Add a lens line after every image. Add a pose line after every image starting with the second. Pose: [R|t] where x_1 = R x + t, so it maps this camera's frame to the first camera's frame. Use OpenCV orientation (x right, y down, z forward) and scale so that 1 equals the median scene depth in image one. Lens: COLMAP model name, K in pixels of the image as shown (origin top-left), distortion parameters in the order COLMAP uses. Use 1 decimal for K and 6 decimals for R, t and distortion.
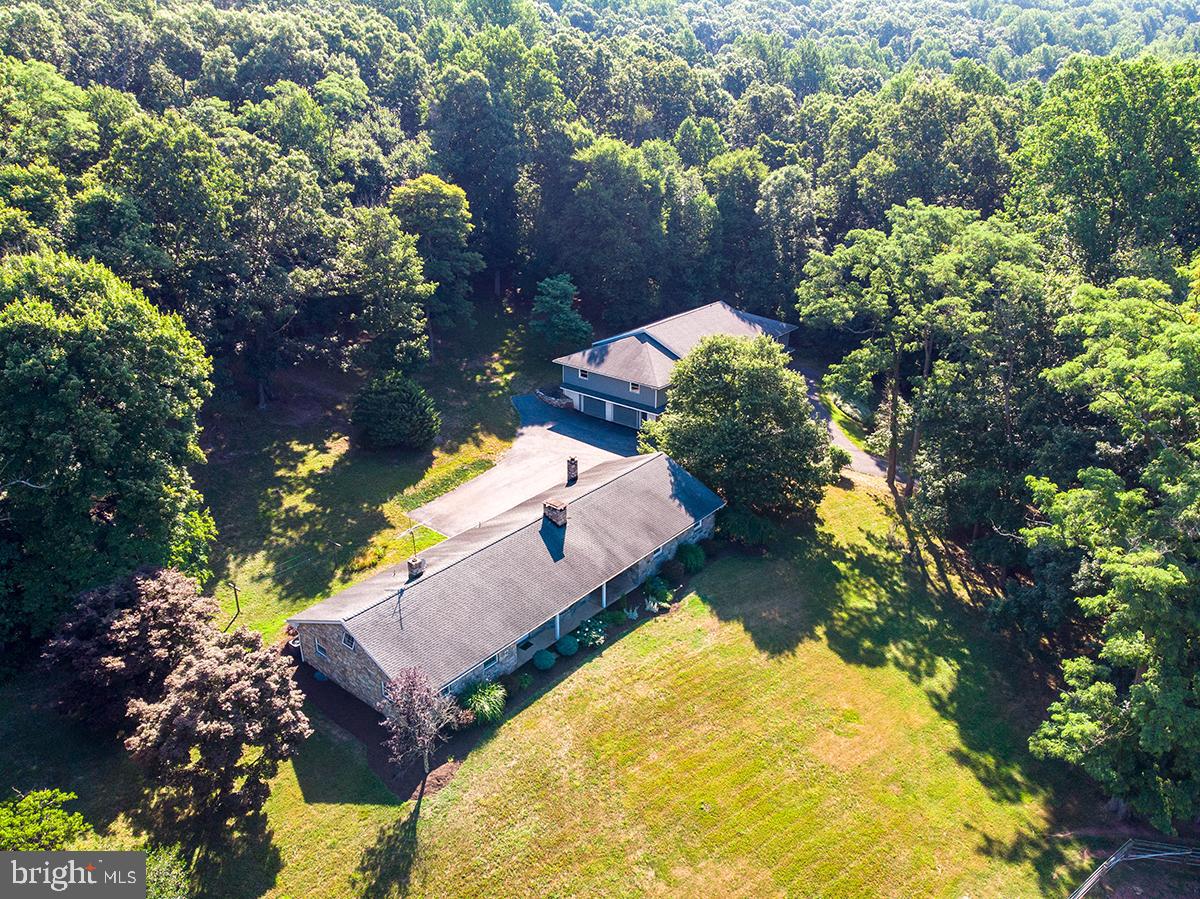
lens RADIAL K [[879.2, 0, 600.0], [0, 879.2, 449.5], [0, 0, 1]] dist [-0.015280, 0.001096]
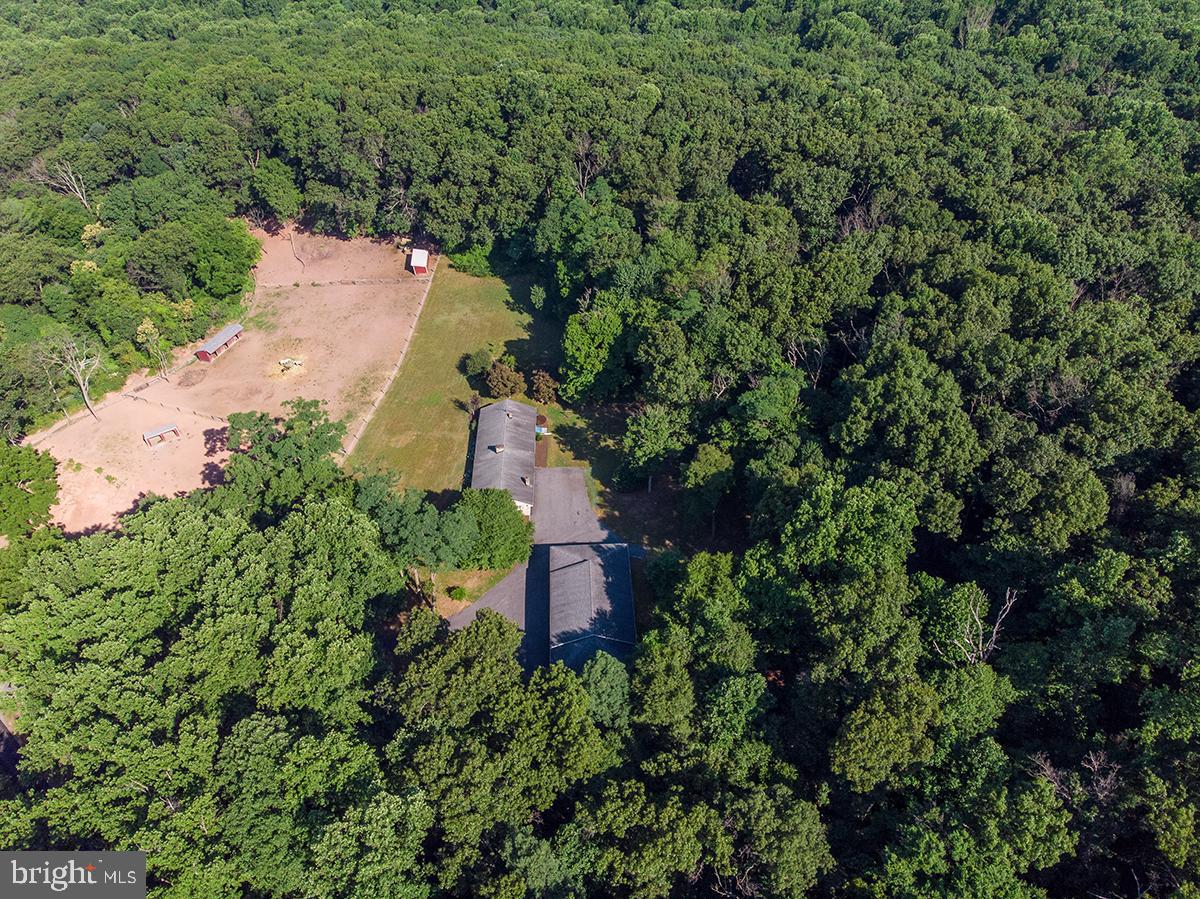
lens RADIAL K [[879.2, 0, 600.0], [0, 879.2, 449.5], [0, 0, 1]] dist [-0.015280, 0.001096]
pose [[-0.746250, 0.421160, -0.515495, 1.050952], [-0.288797, 0.492891, 0.820765, -2.109341], [0.599756, 0.761369, -0.246190, 1.670290]]
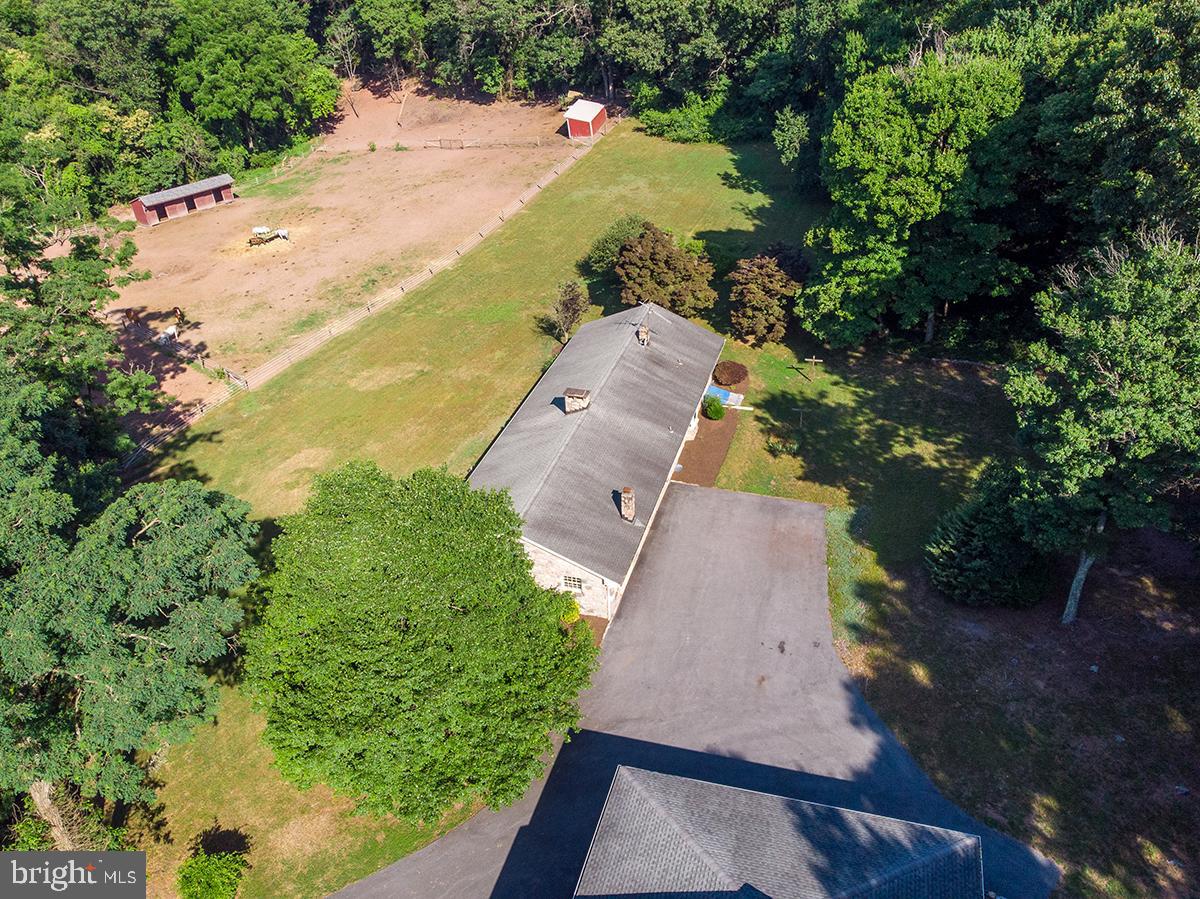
lens RADIAL K [[899.6, 0, 625.2], [0, 899.6, 509.7], [0, 0, 1]] dist [-0.001364, 0.001478]
pose [[-0.914356, 0.244640, -0.322653, 0.209035], [-0.160682, 0.512194, 0.843705, -0.603580], [0.371665, 0.823291, -0.429019, 1.332658]]
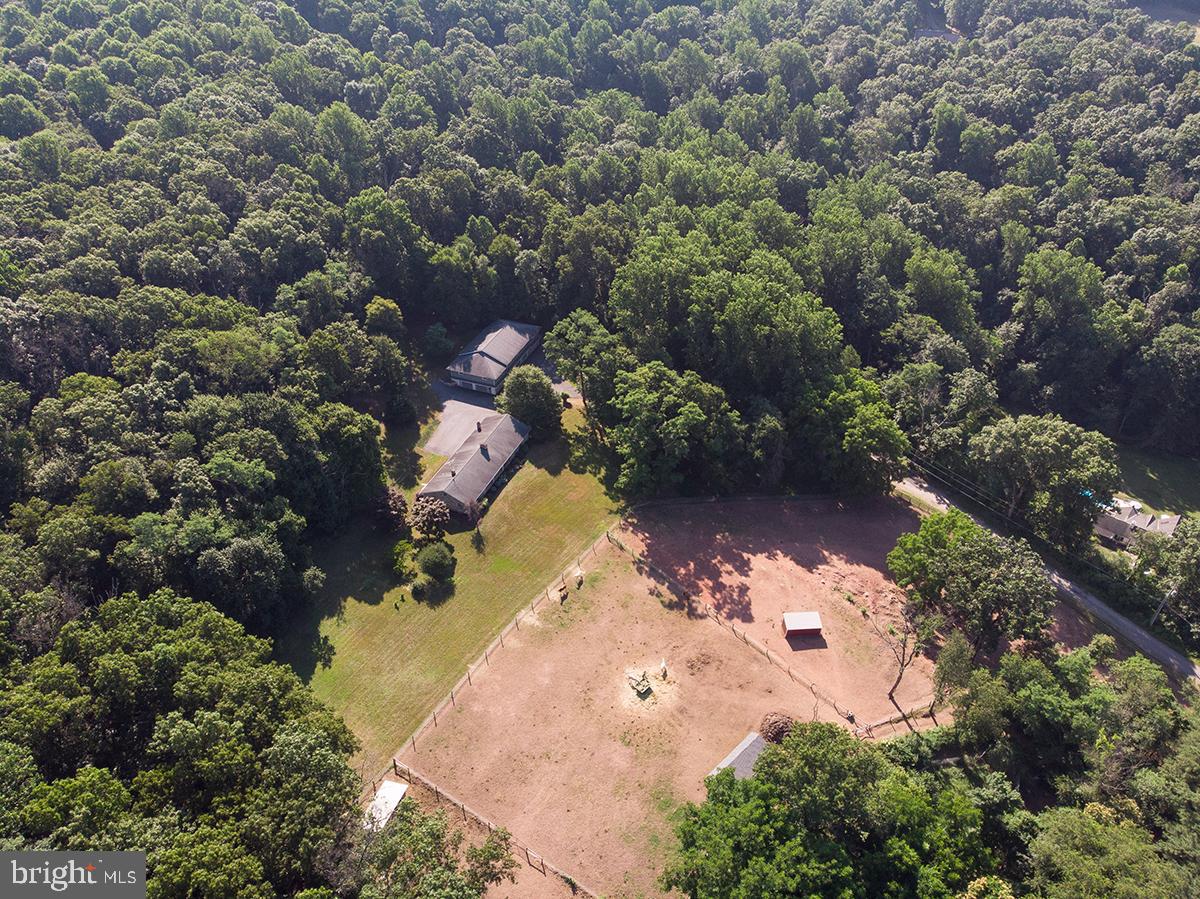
lens RADIAL K [[880.2, 0, 600.0], [0, 880.2, 449.5], [0, 0, 1]] dist [-0.000886, -0.006425]
pose [[0.949991, -0.193072, 0.245437, -0.384664], [0.129861, 0.959032, 0.251780, -0.590061], [-0.283994, -0.207316, 0.936145, -1.893868]]
